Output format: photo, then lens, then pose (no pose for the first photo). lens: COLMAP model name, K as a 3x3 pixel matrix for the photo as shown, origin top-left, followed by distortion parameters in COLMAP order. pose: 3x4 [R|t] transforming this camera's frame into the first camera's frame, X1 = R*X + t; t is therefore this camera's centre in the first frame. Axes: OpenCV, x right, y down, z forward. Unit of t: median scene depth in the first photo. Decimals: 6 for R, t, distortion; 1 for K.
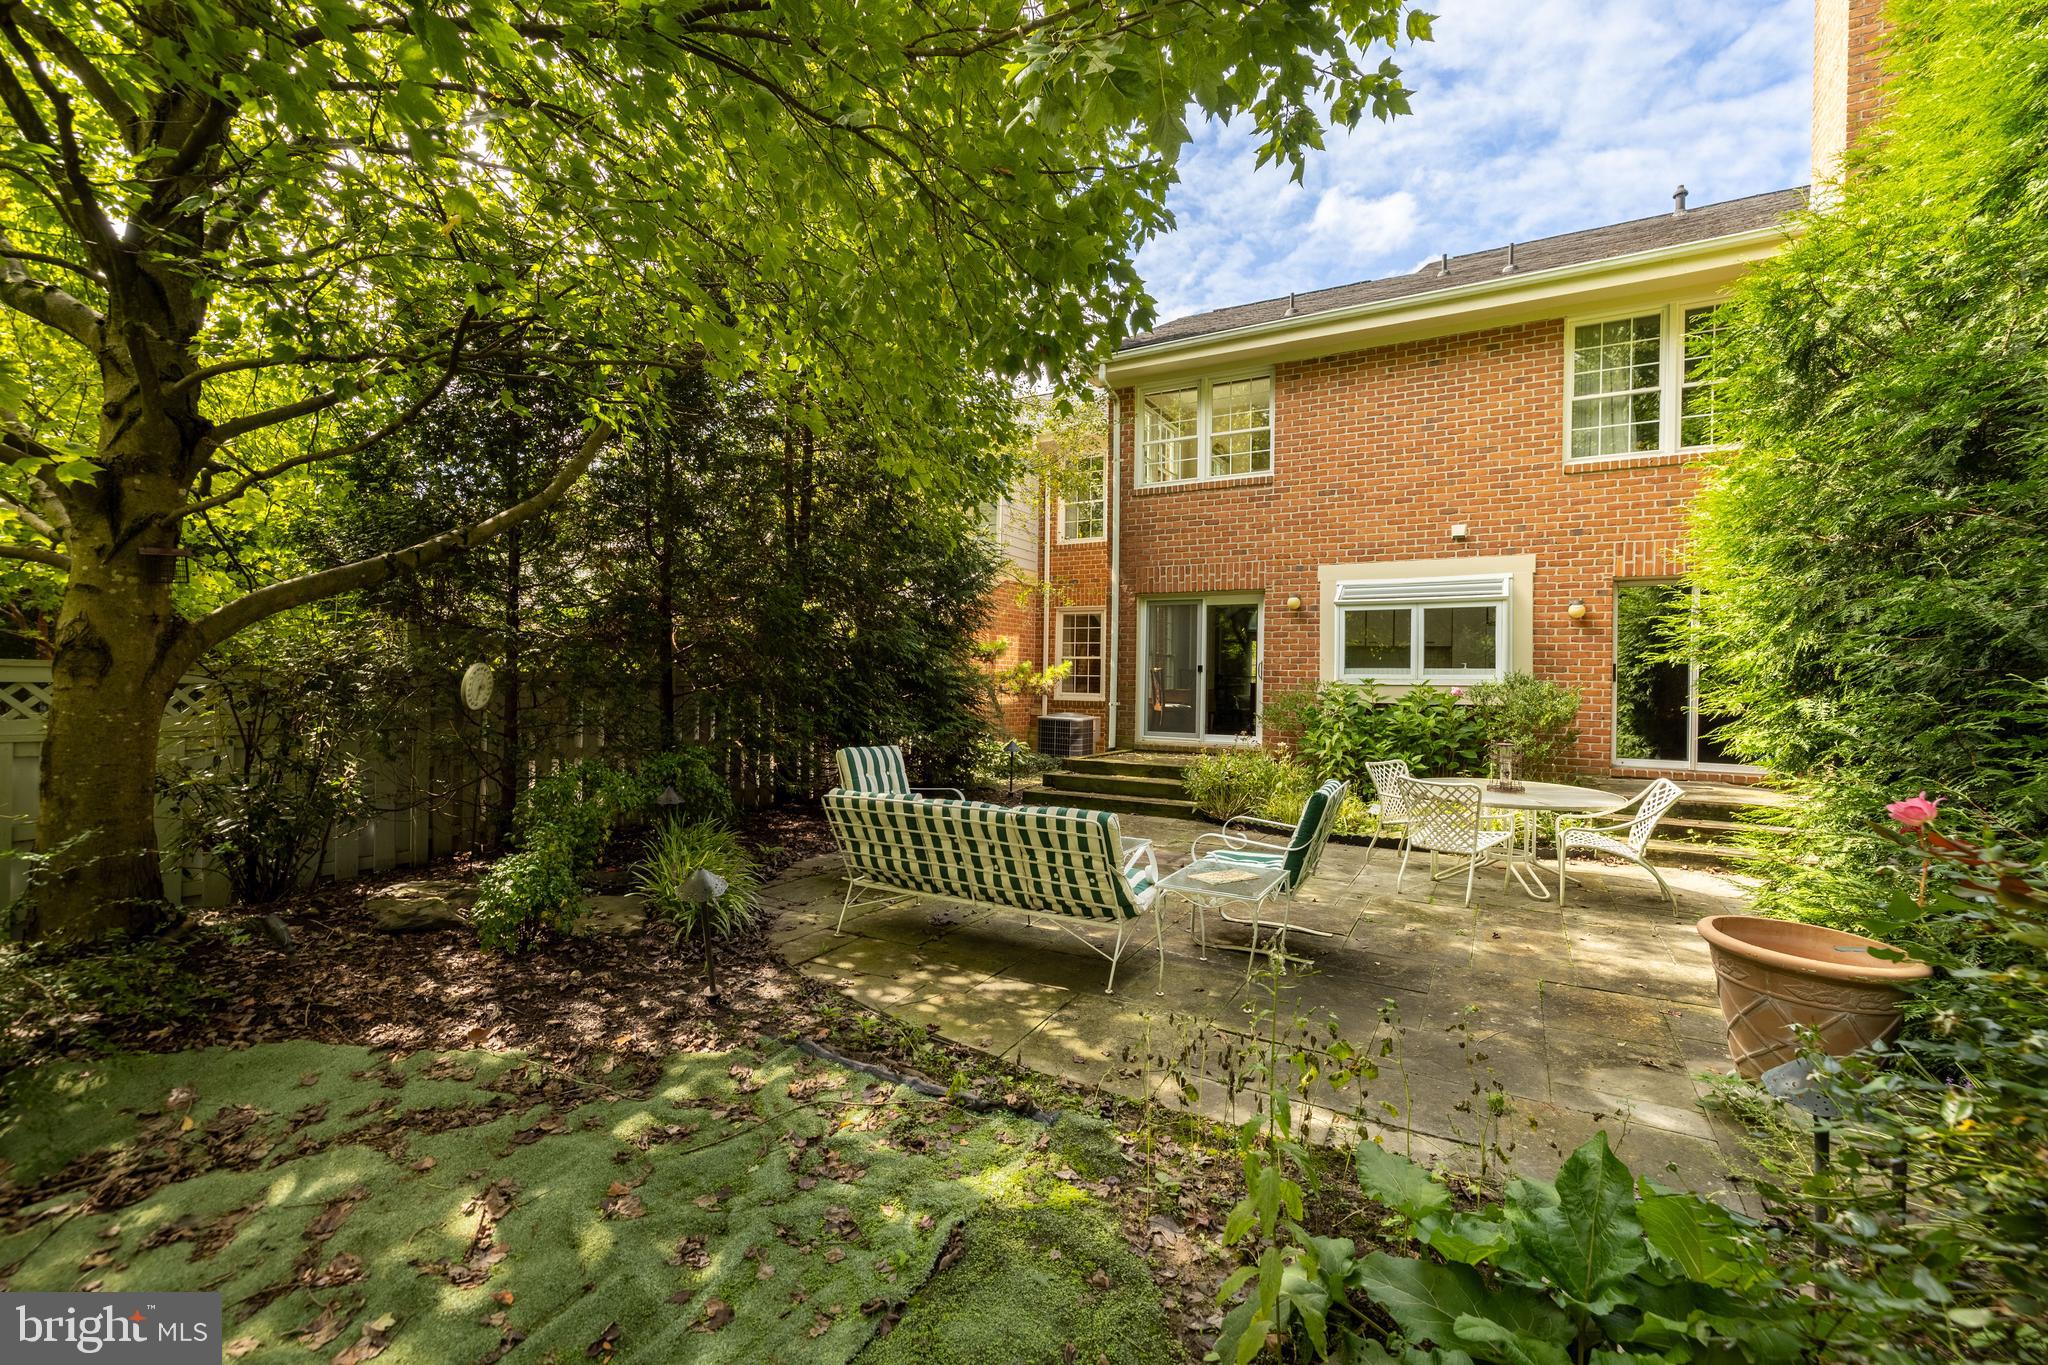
lens RADIAL K [[849.4, 0, 1024.0], [0, 849.4, 682.5], [0, 0, 1]] dist [0.001472, 0.000115]
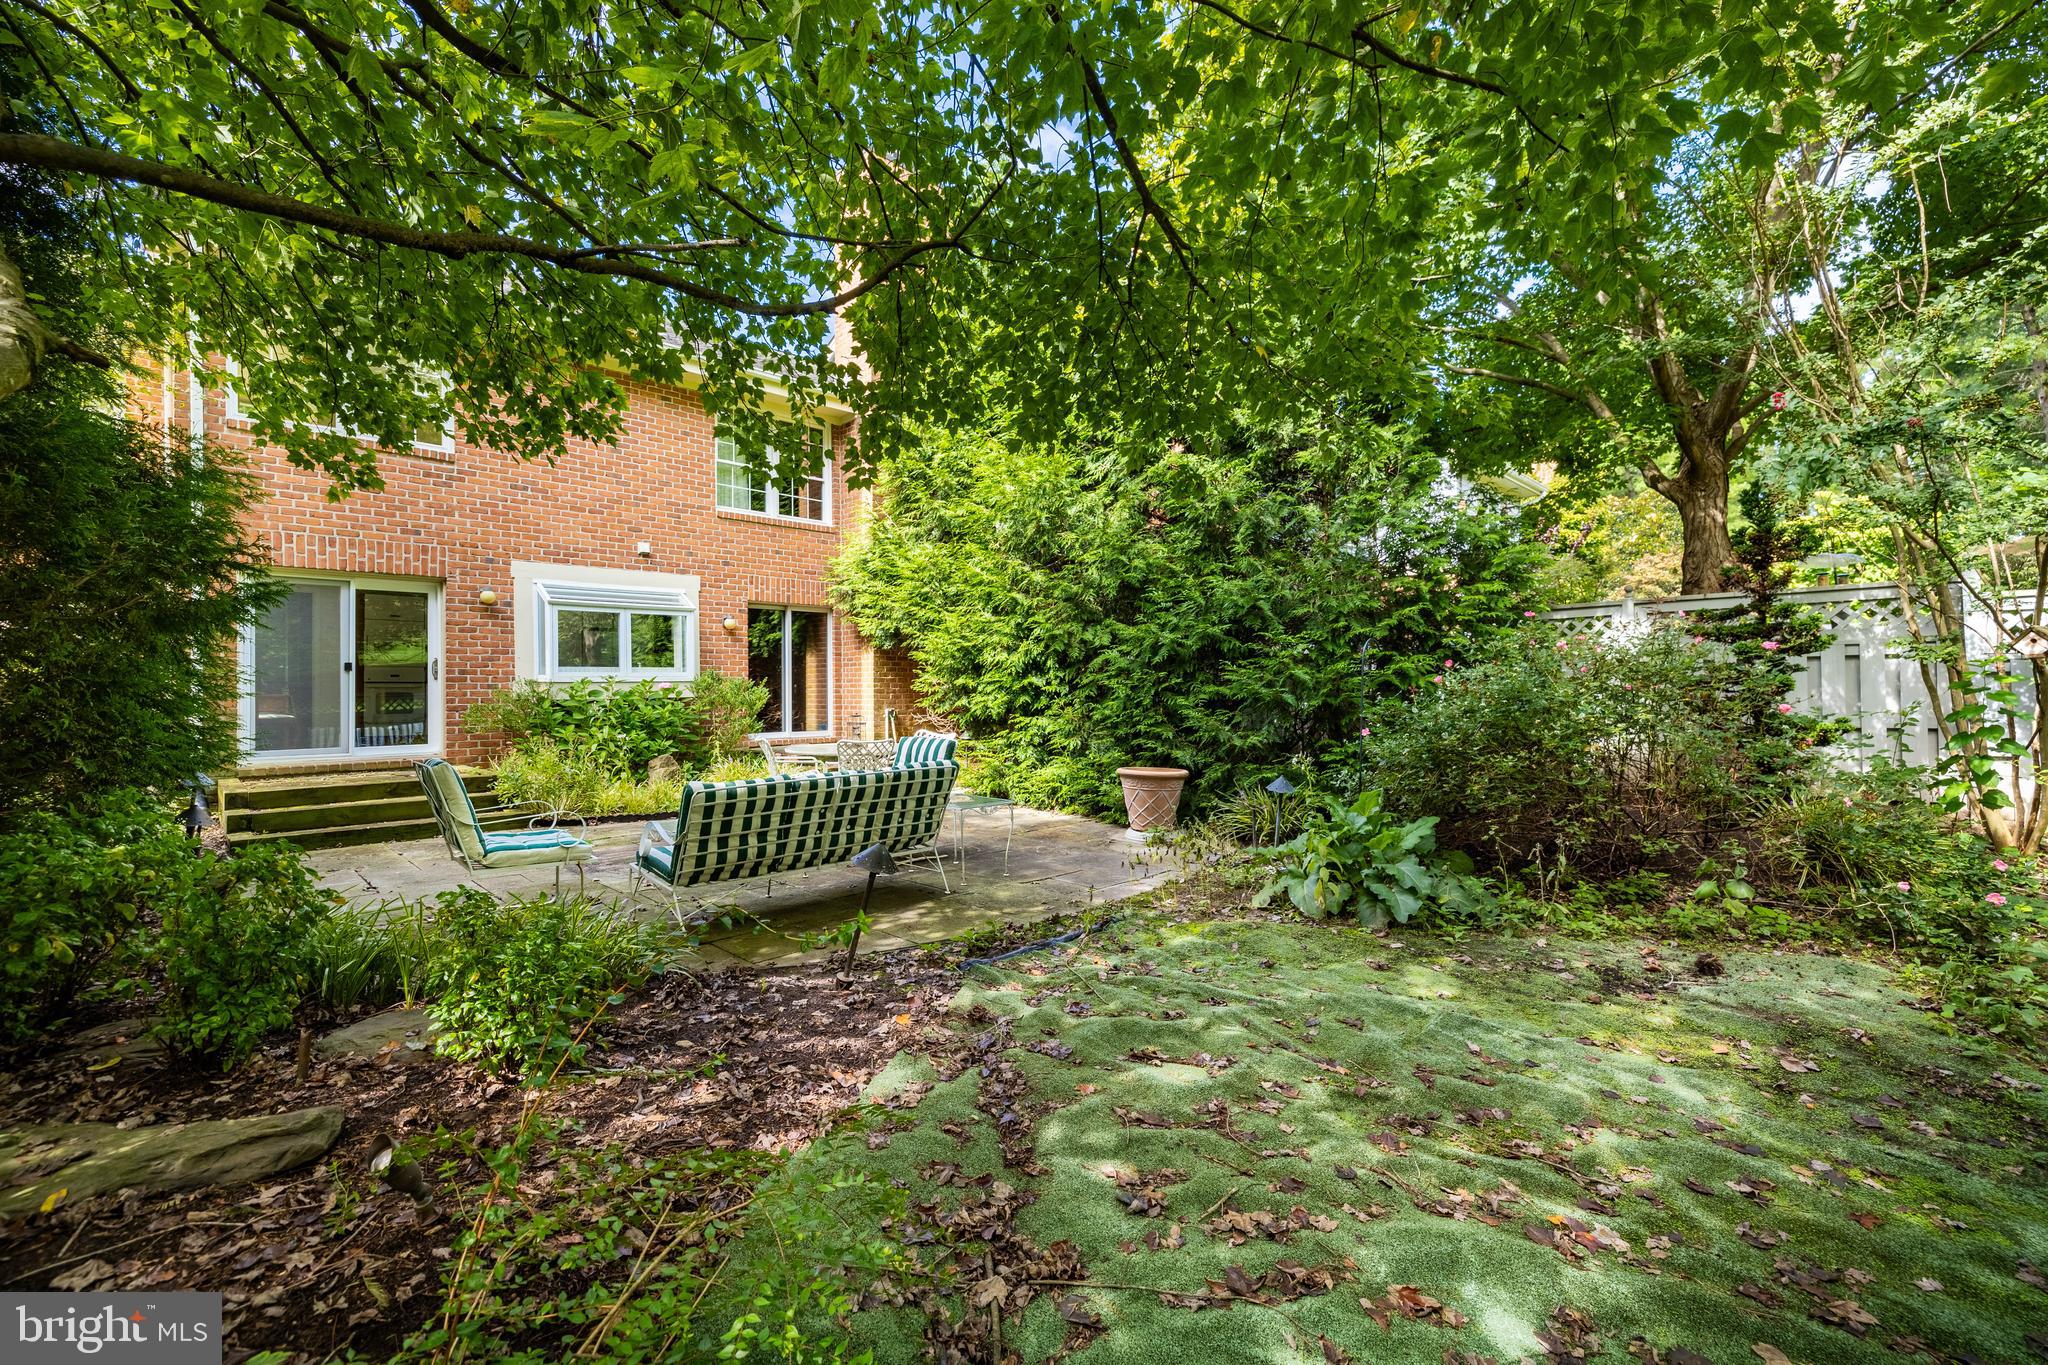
lens RADIAL K [[849.4, 0, 1024.0], [0, 849.4, 682.5], [0, 0, 1]] dist [0.001472, 0.000115]
pose [[0.287196, -0.009722, 0.957822, -0.464674], [0.020530, 0.999781, 0.003991, 0.011121], [-0.957652, 0.018518, 0.287333, 0.180925]]
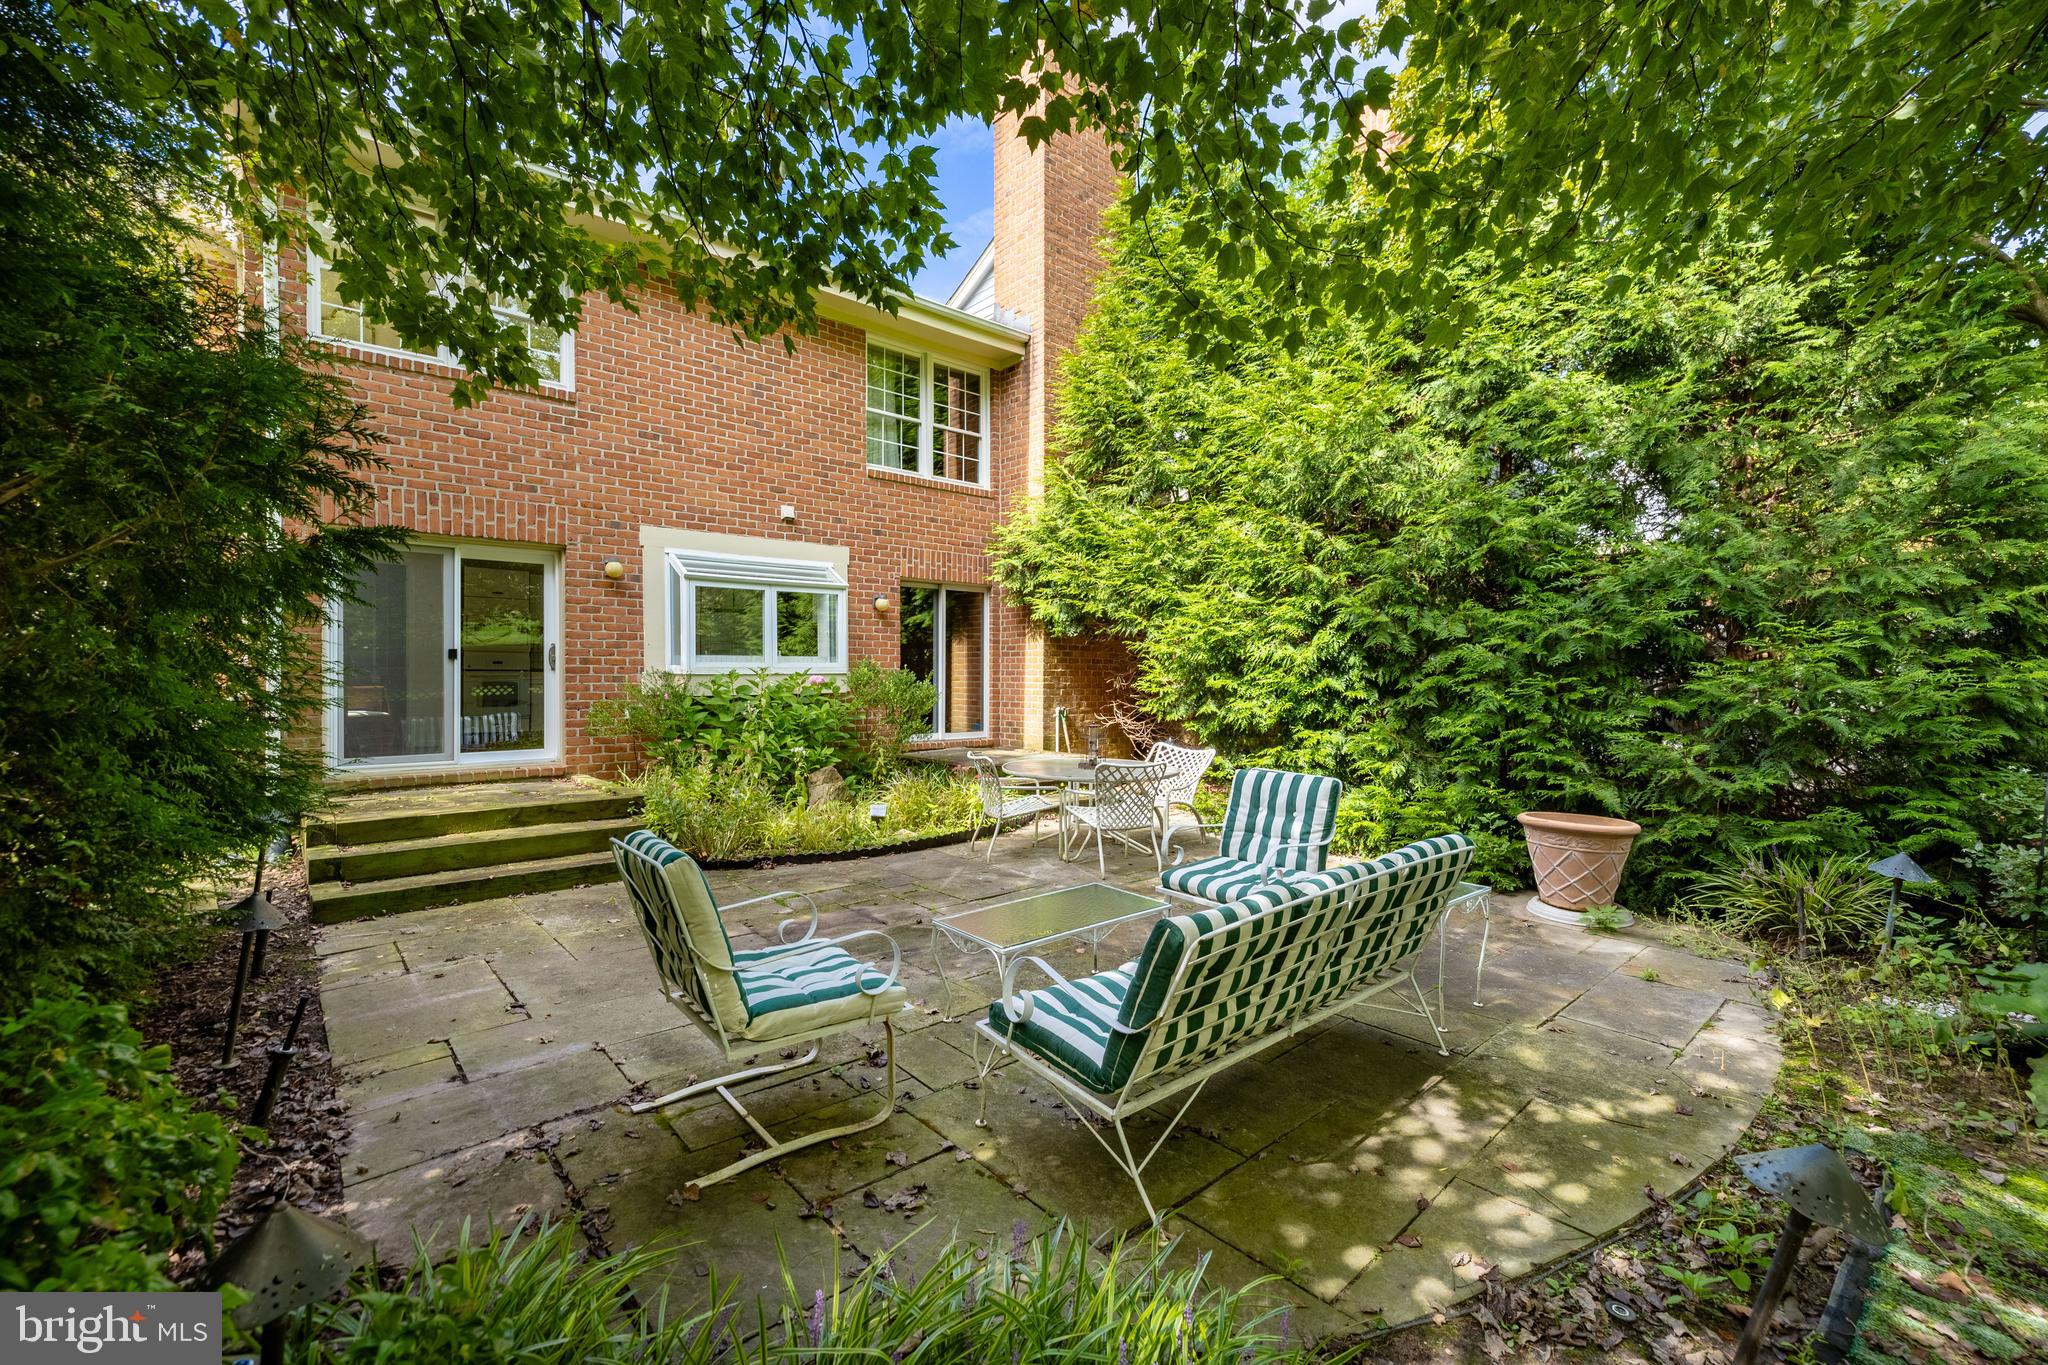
lens RADIAL K [[849.4, 0, 1024.0], [0, 849.4, 682.5], [0, 0, 1]] dist [0.001472, 0.000115]
pose [[0.343119, -0.024113, 0.938982, -0.312881], [0.008837, 0.999709, 0.022443, -0.005439], [-0.939250, 0.000597, 0.343232, 0.433908]]
